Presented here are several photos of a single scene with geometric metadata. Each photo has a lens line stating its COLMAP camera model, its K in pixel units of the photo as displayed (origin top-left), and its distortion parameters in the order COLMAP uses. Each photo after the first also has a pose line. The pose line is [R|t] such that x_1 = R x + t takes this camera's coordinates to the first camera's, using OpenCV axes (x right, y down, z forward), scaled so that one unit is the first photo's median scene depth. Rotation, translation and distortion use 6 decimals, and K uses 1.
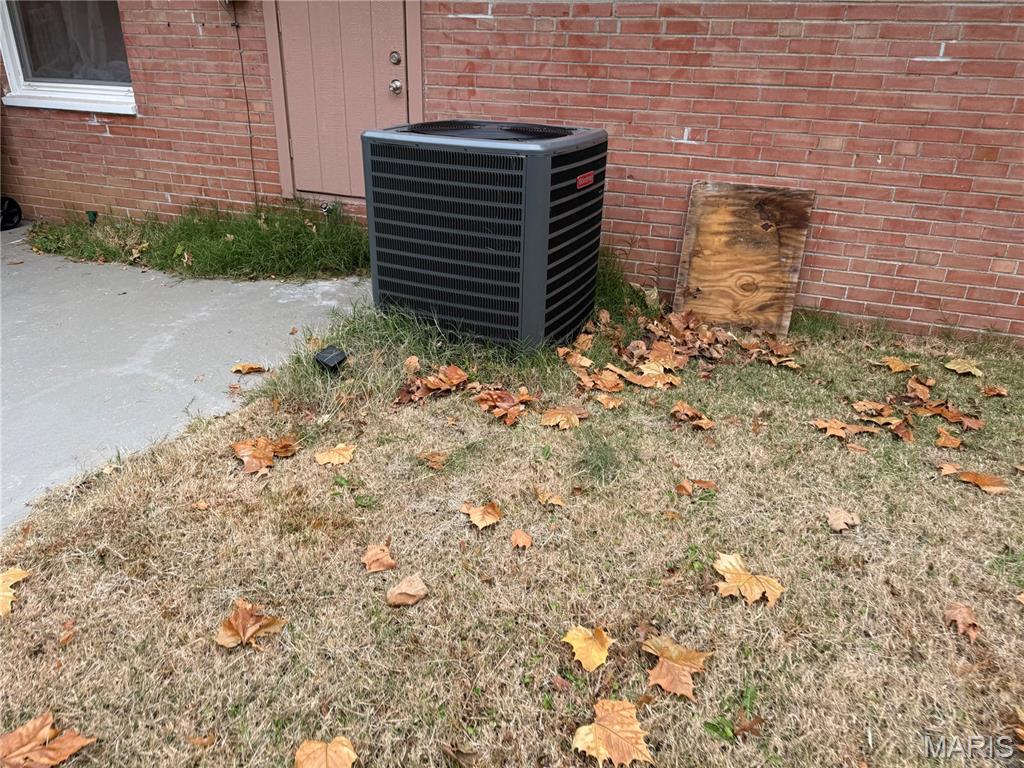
lens RADIAL K [[703.4, 0, 512.0], [0, 703.4, 384.0], [0, 0, 1]] dist [0.050879, -0.056737]
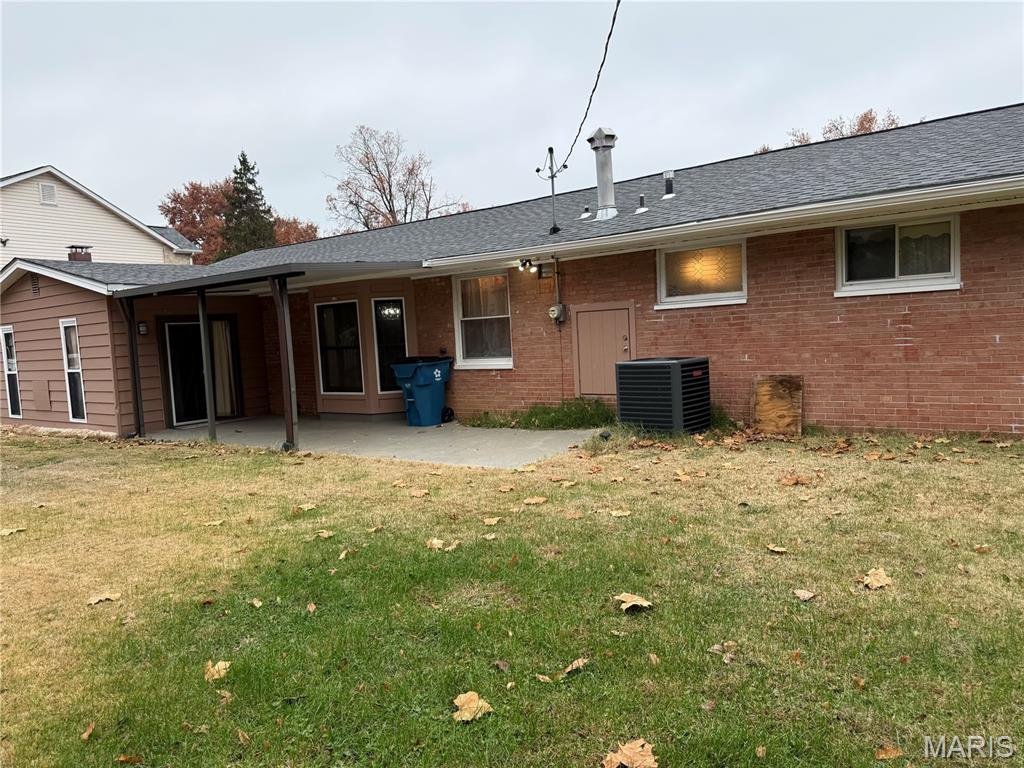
lens RADIAL K [[703.4, 0, 512.0], [0, 703.4, 384.0], [0, 0, 1]] dist [0.050879, -0.056737]
pose [[0.954033, -0.058741, -0.293889, 0.183484], [-0.048005, 0.937993, -0.343315, 0.597254], [0.295832, 0.341641, 0.892056, -1.349680]]
